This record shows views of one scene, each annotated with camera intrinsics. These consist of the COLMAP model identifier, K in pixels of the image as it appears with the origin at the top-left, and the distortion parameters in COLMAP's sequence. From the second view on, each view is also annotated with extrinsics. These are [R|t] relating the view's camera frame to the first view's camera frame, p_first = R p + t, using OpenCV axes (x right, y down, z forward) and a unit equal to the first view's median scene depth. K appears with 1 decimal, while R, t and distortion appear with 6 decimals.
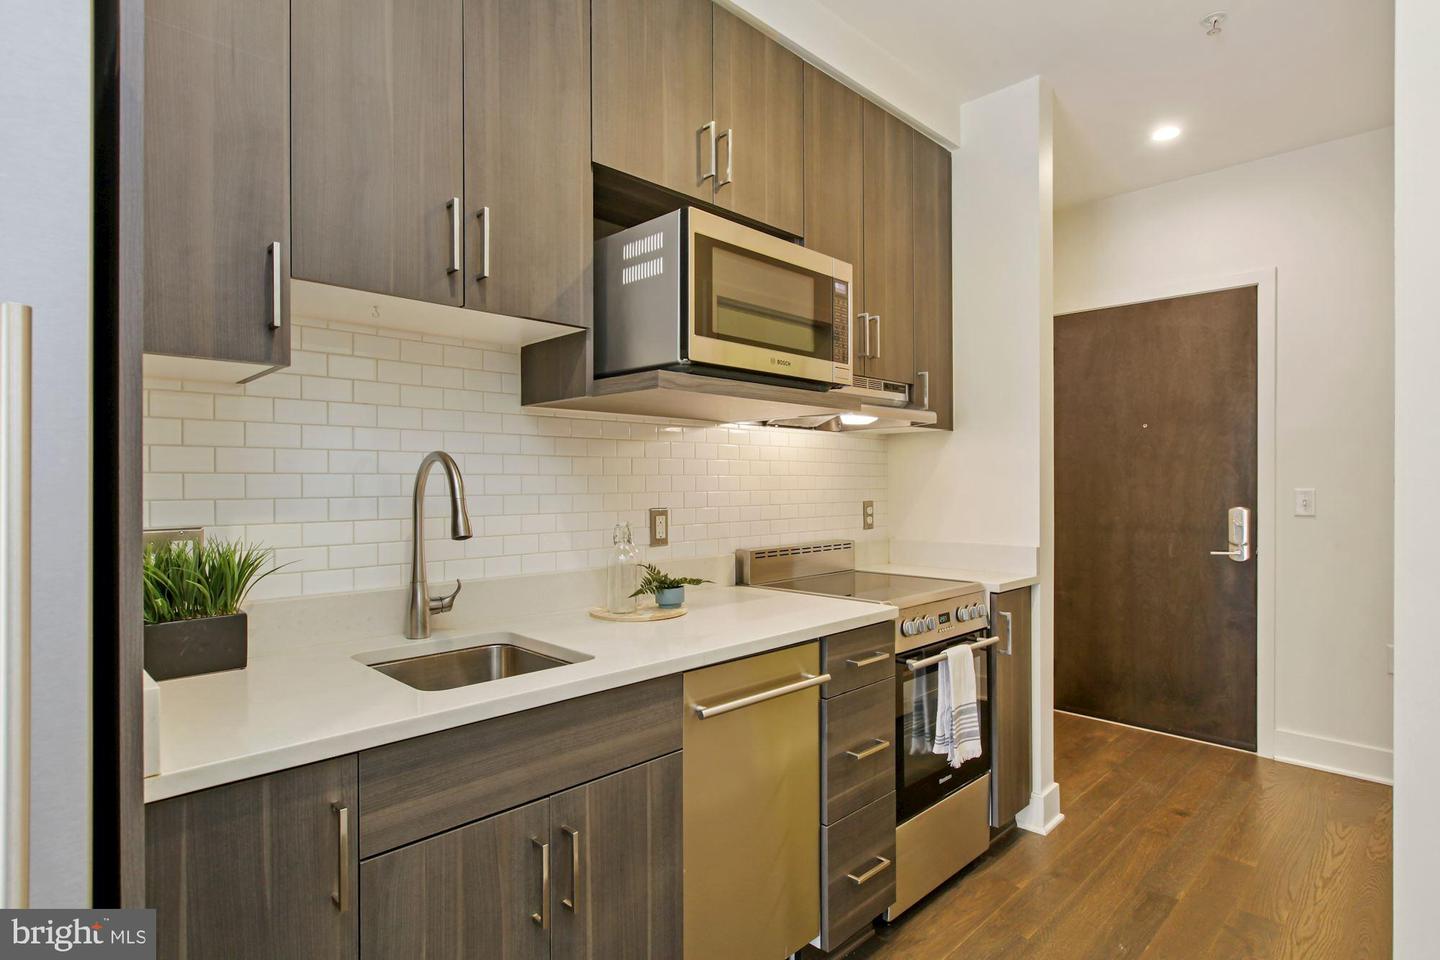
lens RADIAL K [[720.6, 0, 725.8], [0, 720.6, 476.1], [0, 0, 1]] dist [0.001256, 0.003344]
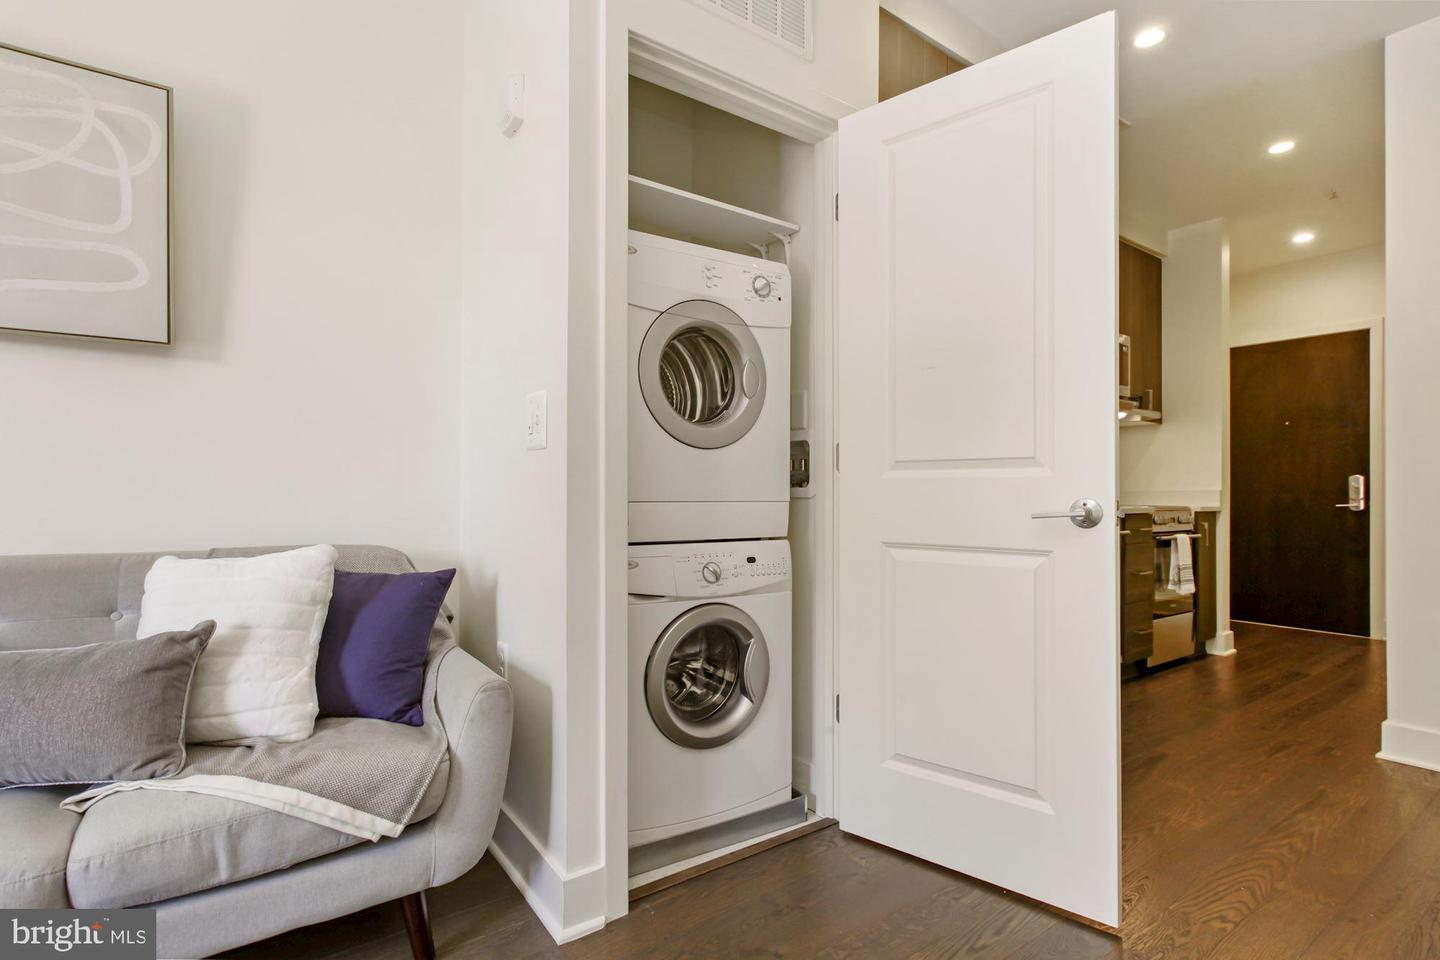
lens RADIAL K [[703.8, 0, 715.7], [0, 703.8, 487.4], [0, 0, 1]] dist [0.003281, 0.000955]
pose [[0.989569, 0.004727, -0.143984, -0.621352], [-0.006149, 0.999937, -0.009432, 0.139659], [0.143931, 0.010219, 0.989535, -1.008464]]
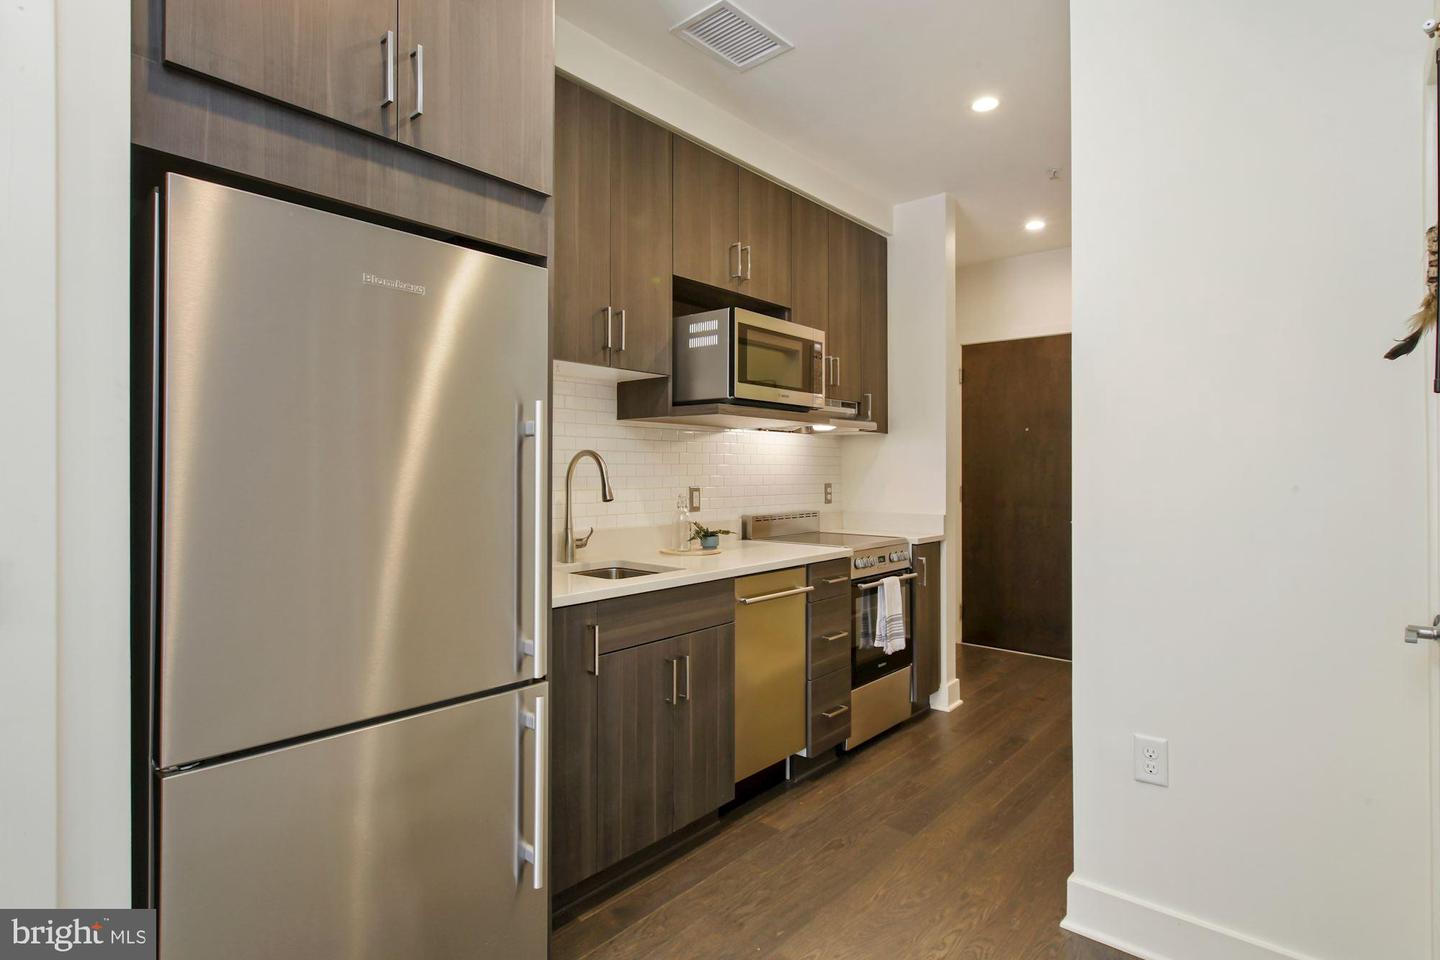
lens RADIAL K [[720.6, 0, 719.8], [0, 720.6, 458.8], [0, 0, 1]] dist [0.001256, 0.003344]
pose [[0.997290, 0.004662, 0.073429, -0.153068], [-0.004073, 0.999958, -0.008171, -0.001111], [-0.073464, 0.007849, 0.997267, -0.503299]]
